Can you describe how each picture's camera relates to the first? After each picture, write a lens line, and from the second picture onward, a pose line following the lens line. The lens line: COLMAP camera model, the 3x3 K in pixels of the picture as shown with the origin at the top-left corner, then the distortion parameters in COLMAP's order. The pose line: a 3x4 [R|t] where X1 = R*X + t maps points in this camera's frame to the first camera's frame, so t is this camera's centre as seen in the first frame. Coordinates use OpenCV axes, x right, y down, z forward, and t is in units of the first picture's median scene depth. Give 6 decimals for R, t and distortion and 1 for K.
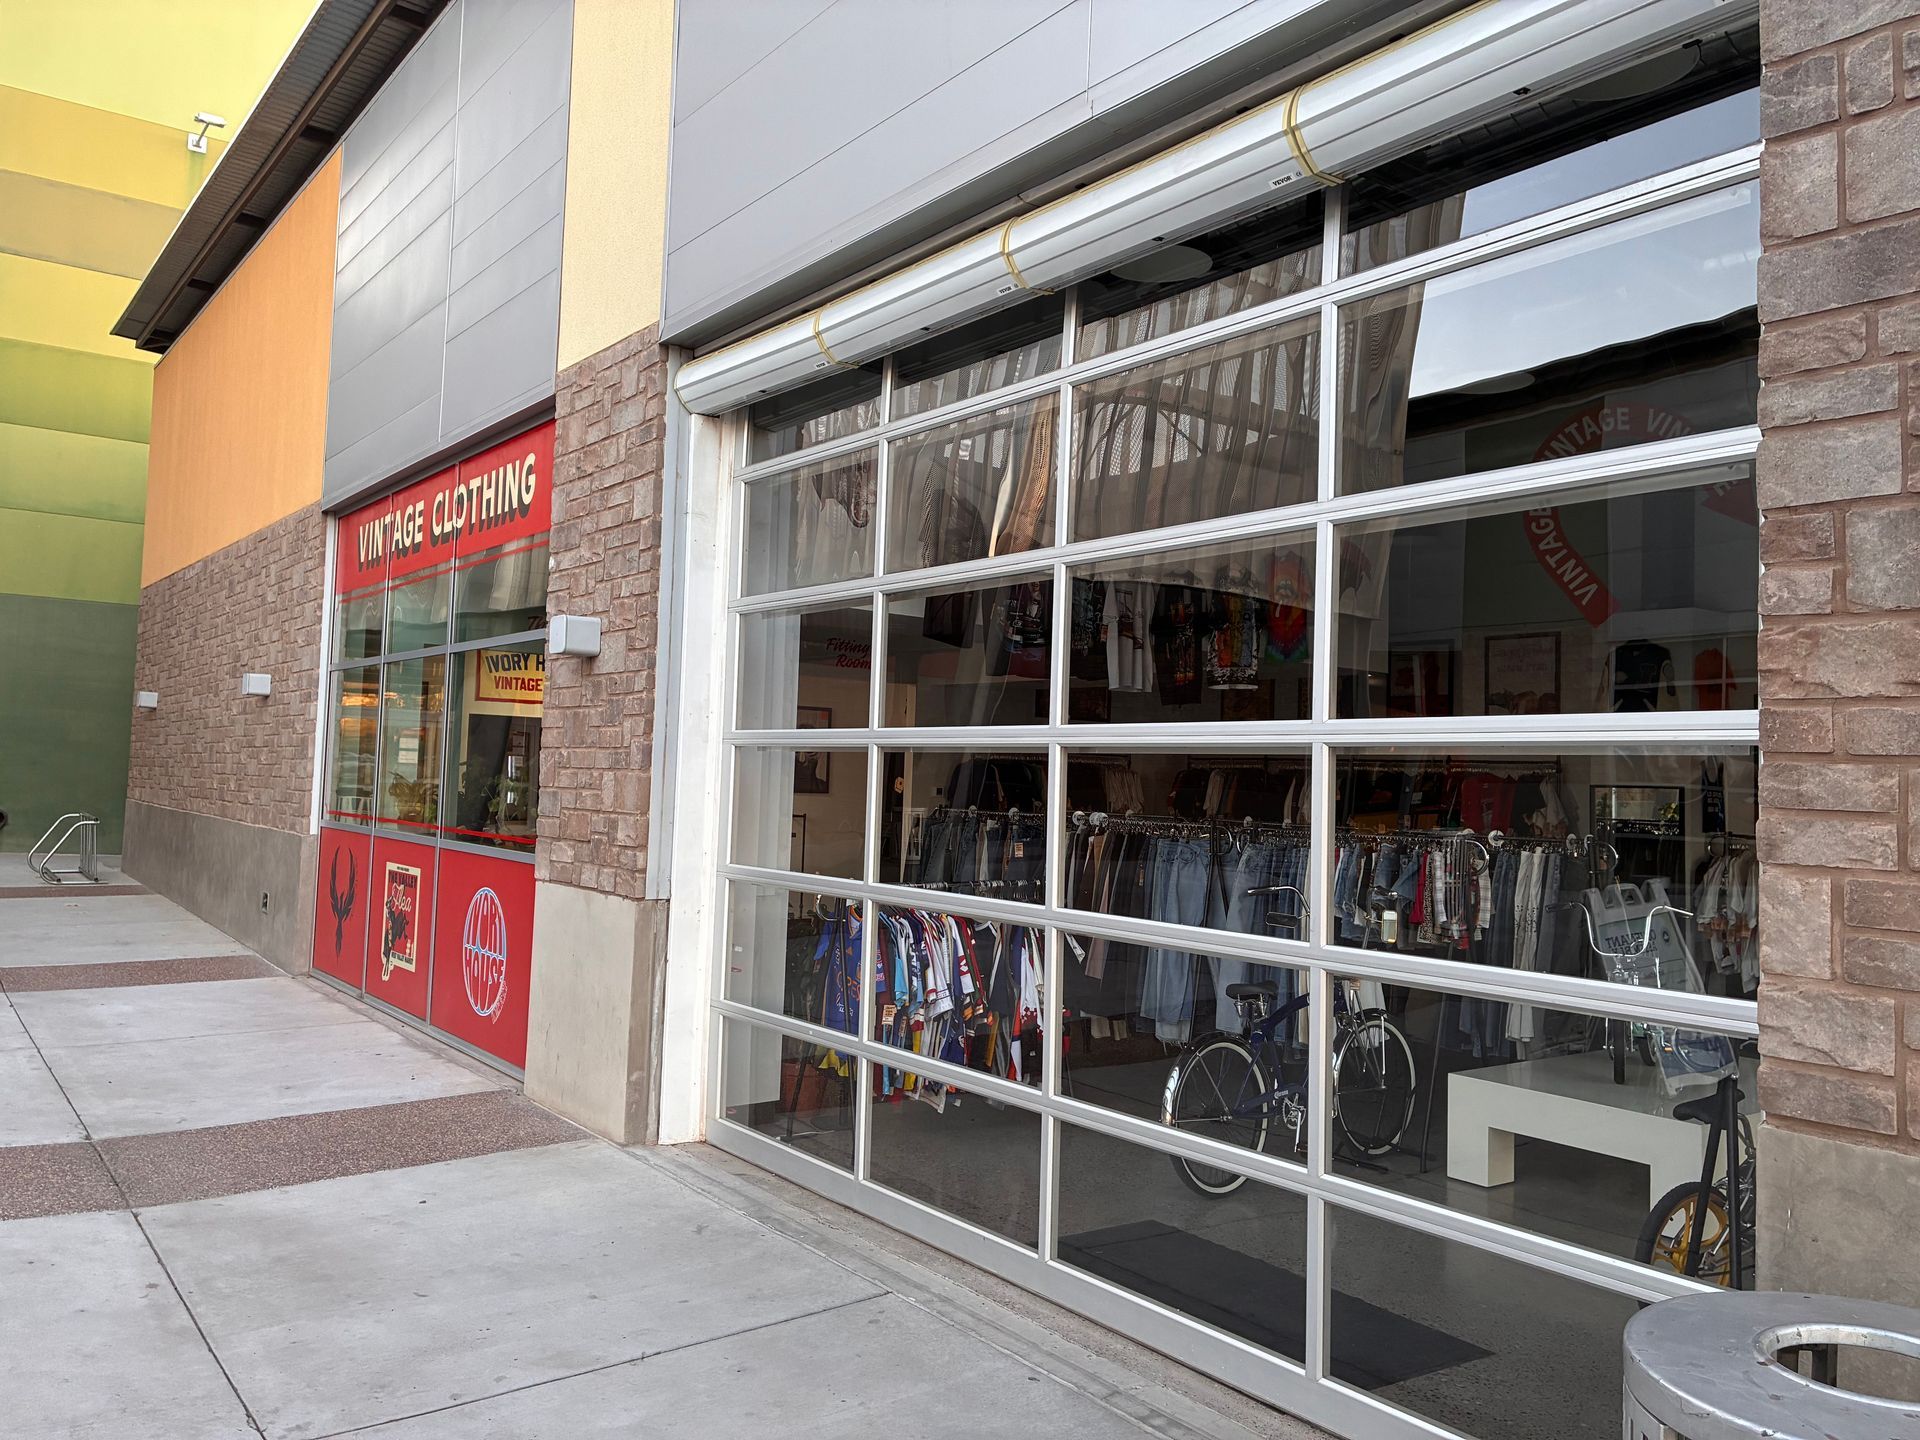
lens RADIAL K [[1552.4, 0, 962.7], [0, 1552.4, 683.8], [0, 0, 1]] dist [-0.002079, -0.003609]
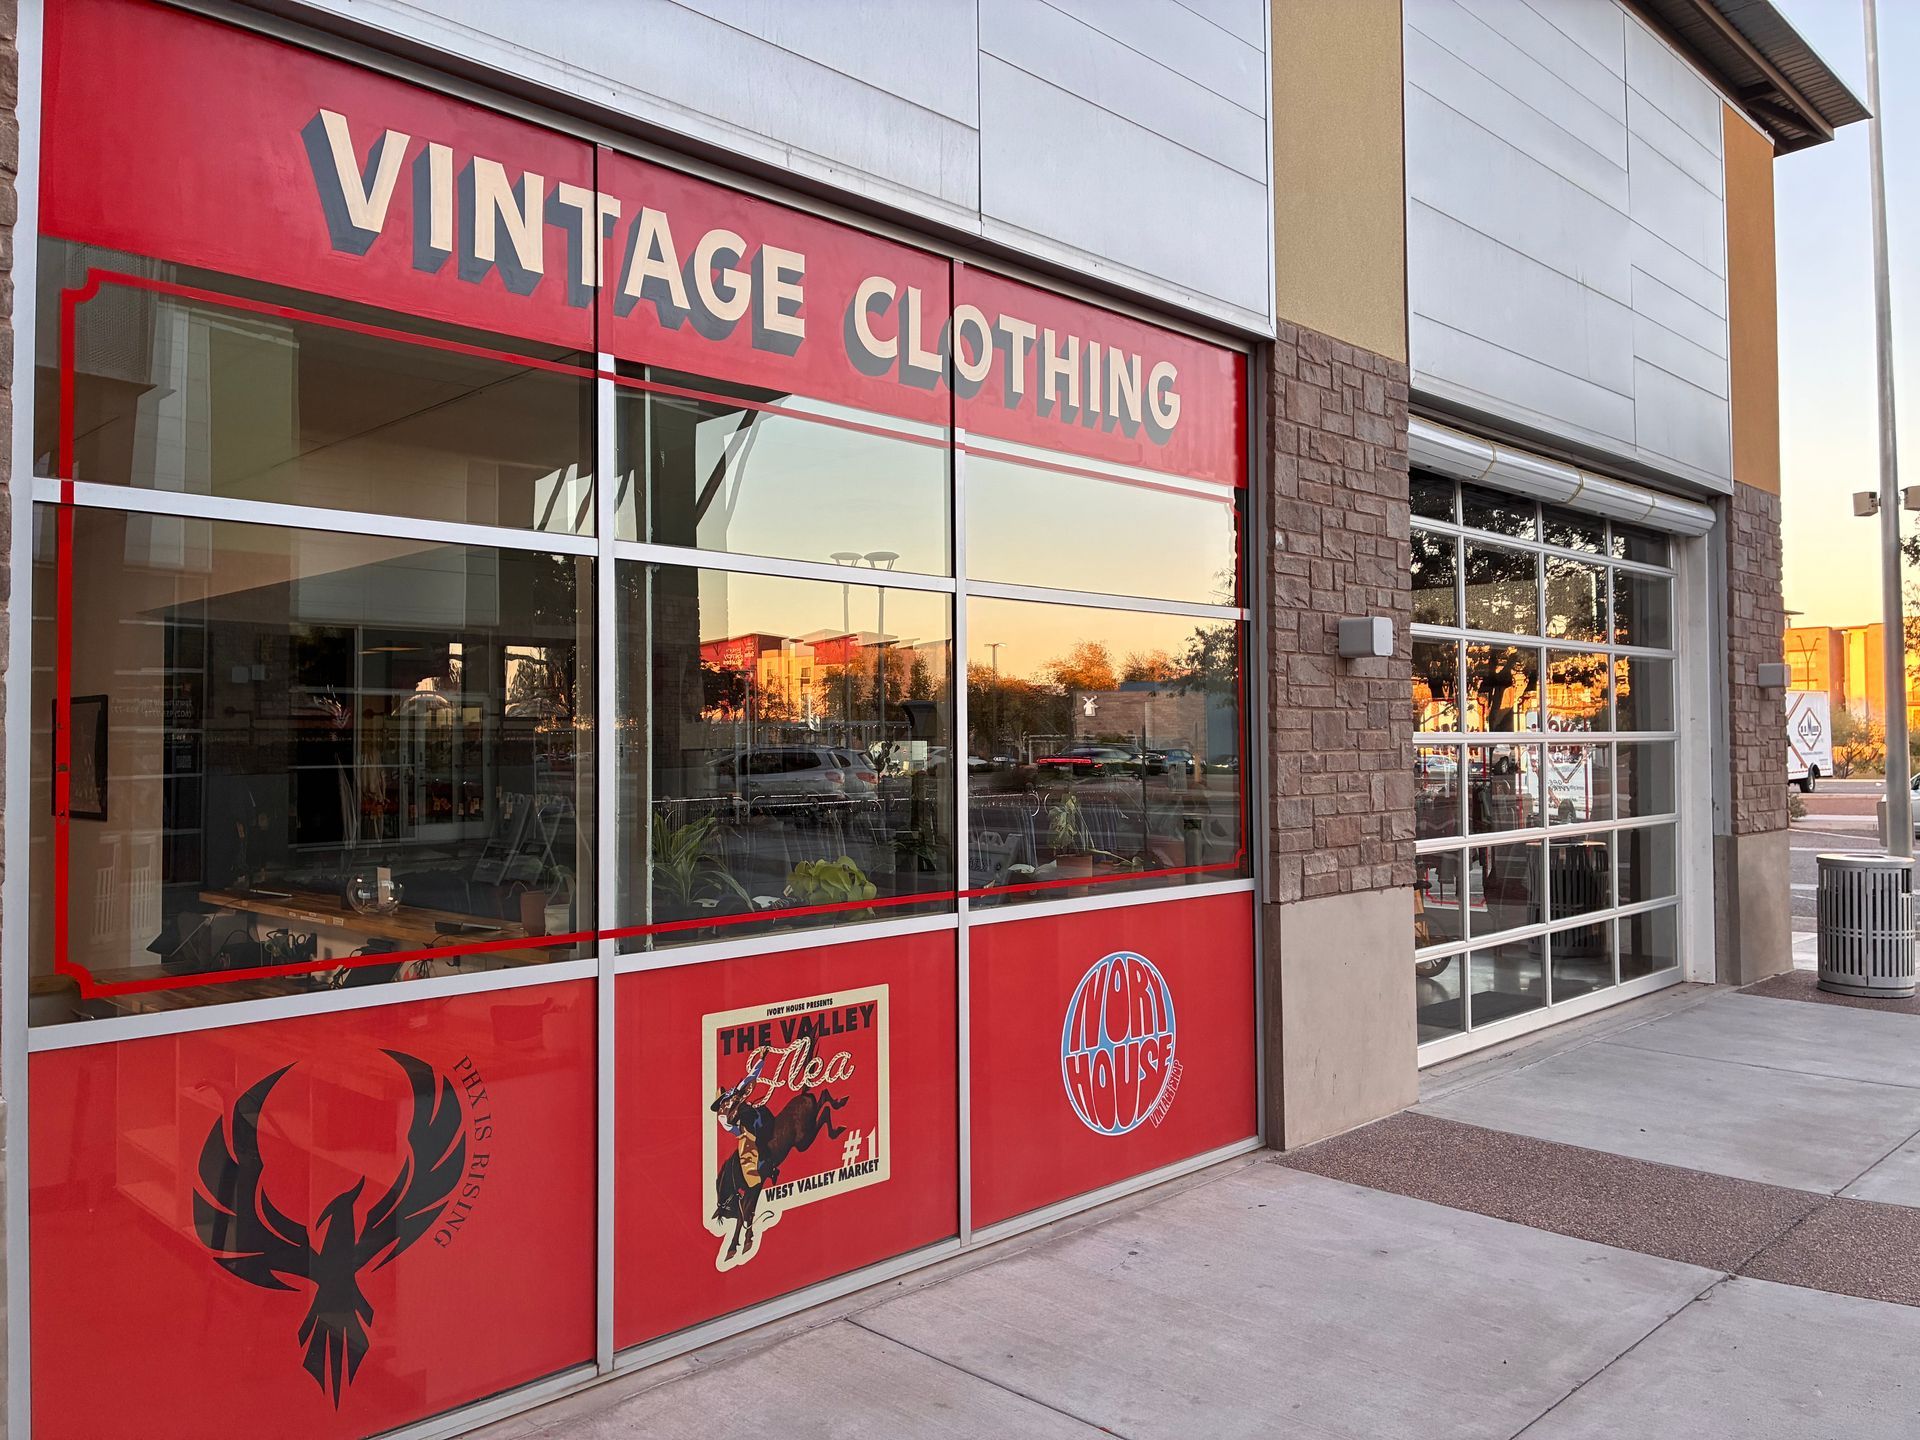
lens RADIAL K [[1576.1, 0, 960.0], [0, 1576.1, 720.0], [0, 0, 1]] dist [0.017677, 0.004949]
pose [[-0.200323, -0.005368, 0.979715, -1.106779], [-0.051695, 0.998650, -0.005098, 0.037505], [-0.978365, -0.051667, -0.200330, 1.362245]]
